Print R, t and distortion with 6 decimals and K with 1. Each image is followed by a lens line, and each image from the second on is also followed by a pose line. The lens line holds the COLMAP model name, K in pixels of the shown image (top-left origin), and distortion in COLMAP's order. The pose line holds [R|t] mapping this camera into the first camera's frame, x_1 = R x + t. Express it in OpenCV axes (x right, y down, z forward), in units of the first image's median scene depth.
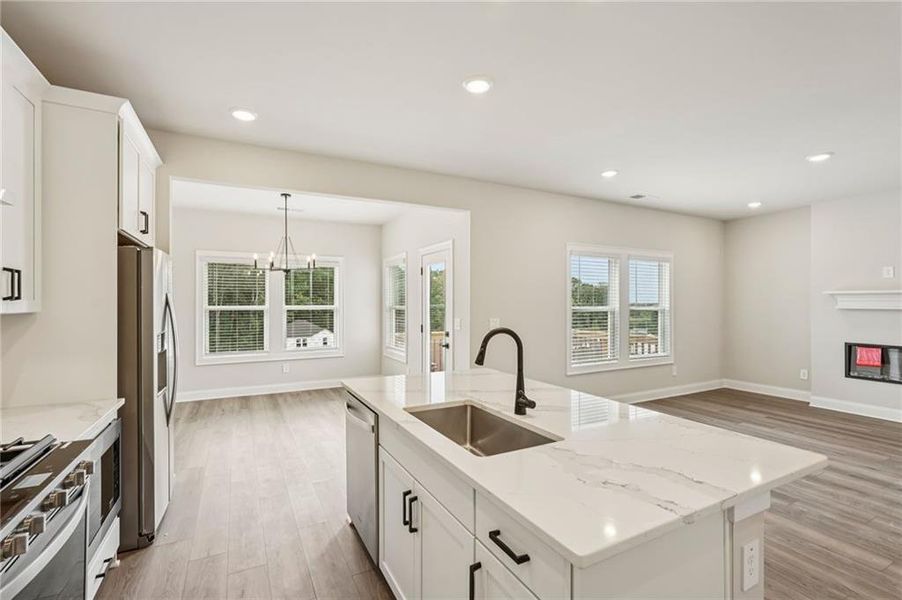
lens RADIAL K [[407.8, 0, 452.2], [0, 407.8, 301.3], [0, 0, 1]] dist [-0.008516, 0.005426]
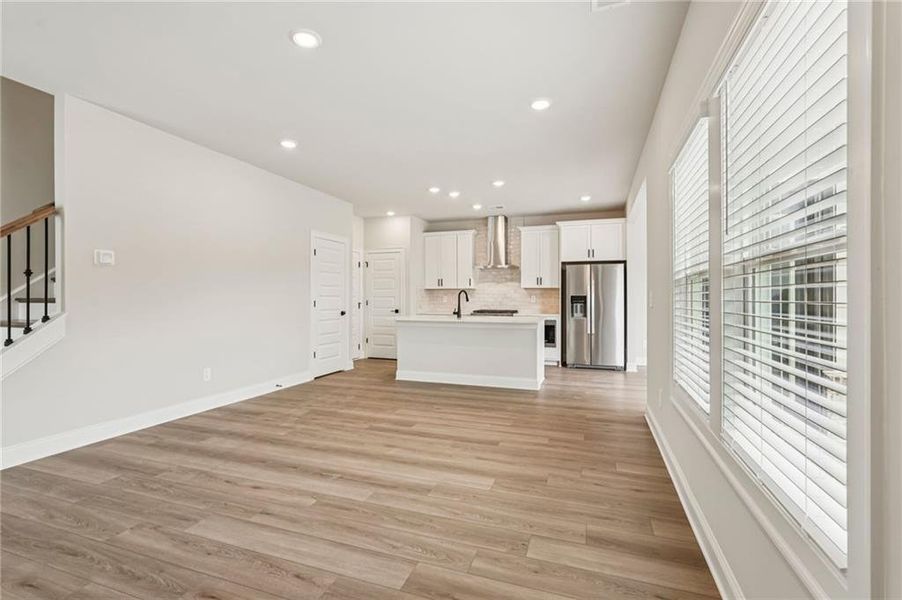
lens RADIAL K [[414.0, 0, 445.3], [0, 414.0, 295.7], [0, 0, 1]] dist [-0.004836, 0.004544]
pose [[-0.745758, -0.005812, -0.666192, 0.852214], [-0.000558, 0.999967, -0.008100, 0.049306], [0.666217, -0.005669, -0.745736, 1.190104]]
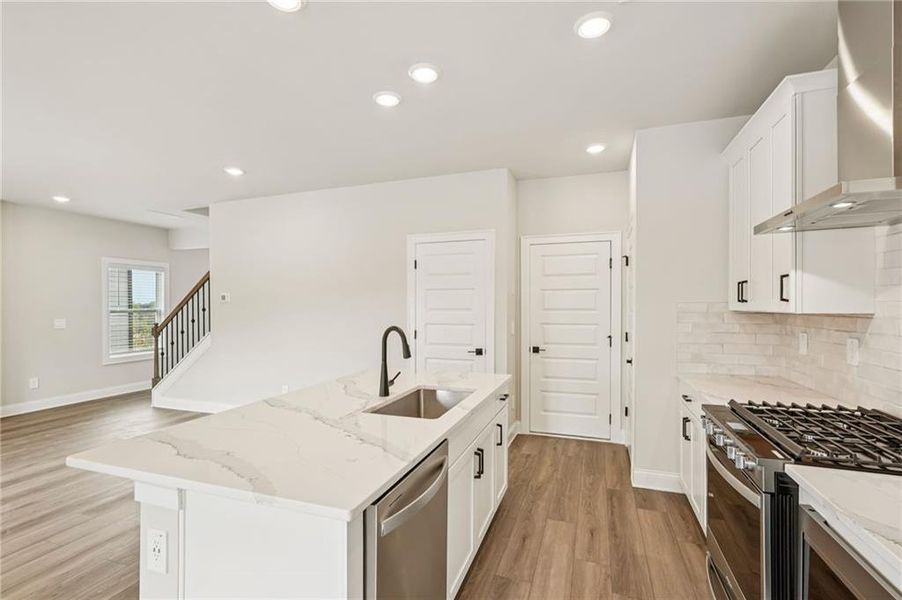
lens RADIAL K [[414.0, 0, 445.7], [0, 414.0, 307.4], [0, 0, 1]] dist [-0.004836, 0.004544]
pose [[-0.667478, -0.002429, 0.744625, -0.316391], [0.003492, 0.999973, 0.006392, 0.001689], [-0.744621, 0.006867, -0.667452, 0.609380]]
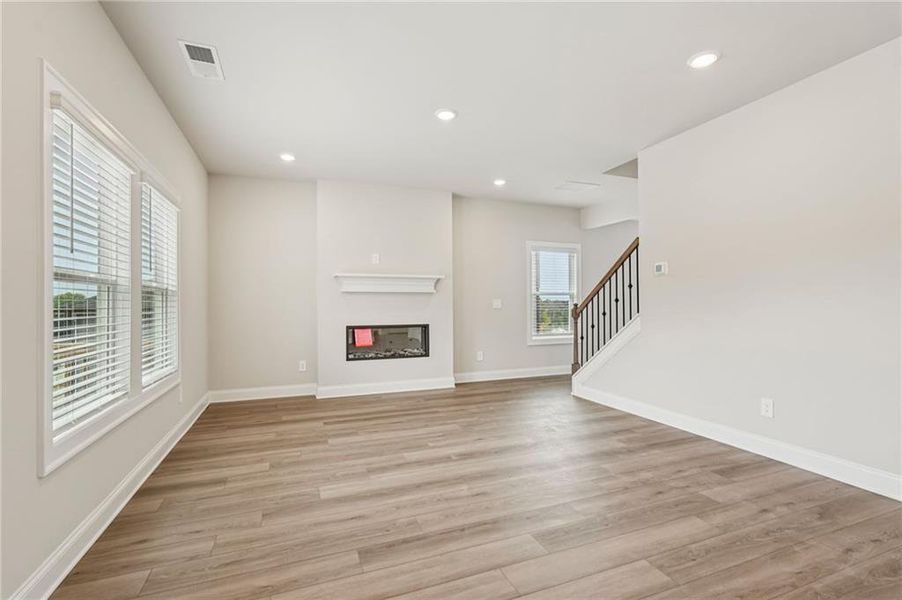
lens RADIAL K [[407.8, 0, 448.6], [0, 407.8, 303.0], [0, 0, 1]] dist [-0.008516, 0.005426]
pose [[0.119886, 0.001574, 0.992786, 0.004805], [0.003924, 0.999990, -0.002060, 0.048047], [-0.992780, 0.004143, 0.119879, 0.638112]]
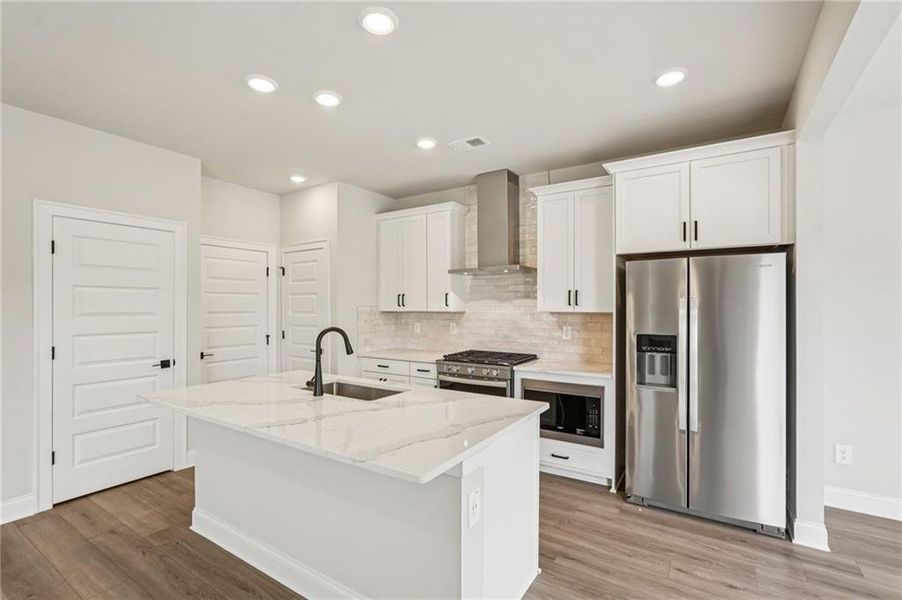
lens RADIAL K [[414.0, 0, 449.0], [0, 414.0, 307.6], [0, 0, 1]] dist [-0.004836, 0.004544]
pose [[-0.879308, 0.003210, -0.476243, 0.151850], [0.002198, 0.999994, 0.002682, 0.000464], [0.476249, 0.001311, -0.879310, 0.836323]]
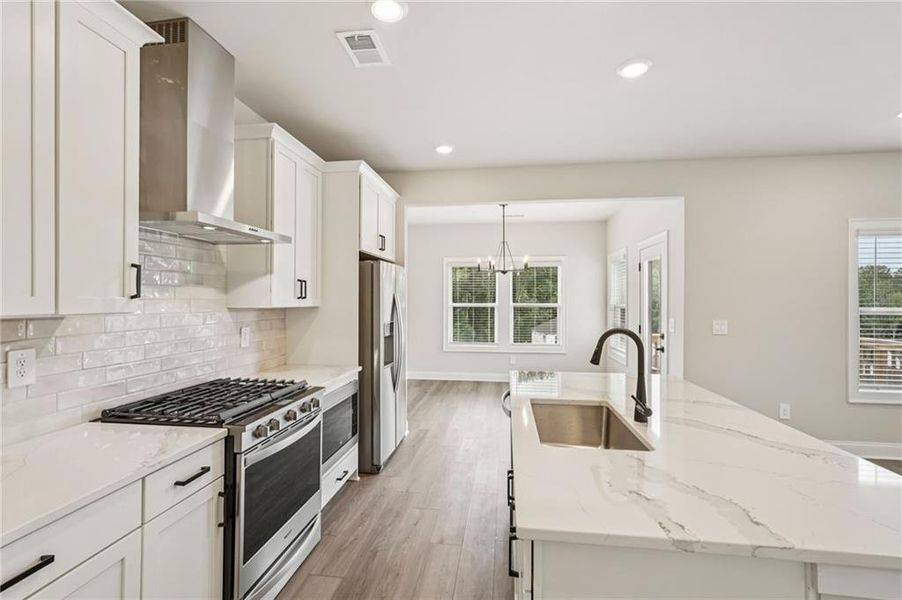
lens RADIAL K [[414.0, 0, 452.5], [0, 414.0, 299.2], [0, 0, 1]] dist [-0.004836, 0.004544]
pose [[0.814957, 0.001004, -0.579521, 0.131668], [-0.001216, 0.999999, 0.000022, -0.000553], [0.579520, 0.000687, 0.814957, -0.006312]]
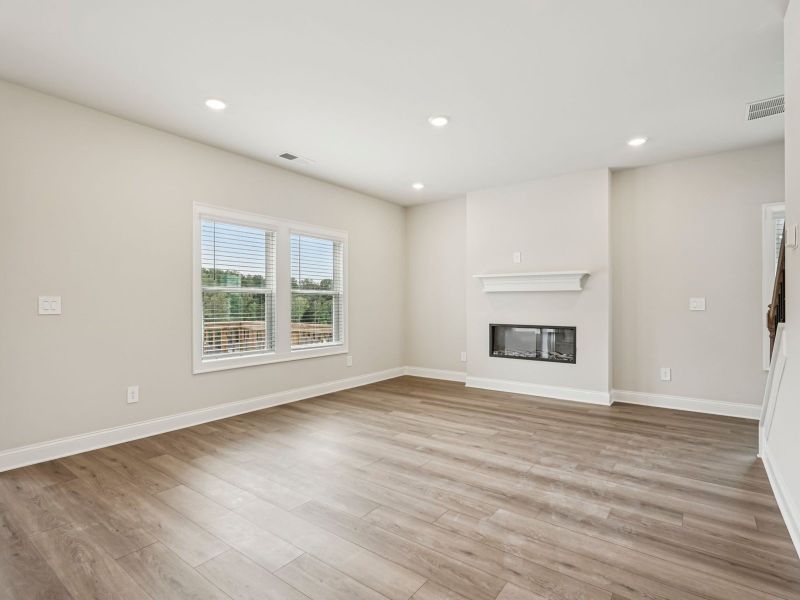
lens RADIAL K [[406.6, 0, 399.4], [0, 406.6, 301.6], [0, 0, 1]] dist [-0.007102, 0.000768]
pose [[0.904675, 0.001117, 0.426101, 0.302516], [-0.000460, 0.999999, -0.001643, 0.045513], [-0.426102, 0.001290, 0.904674, 0.137998]]
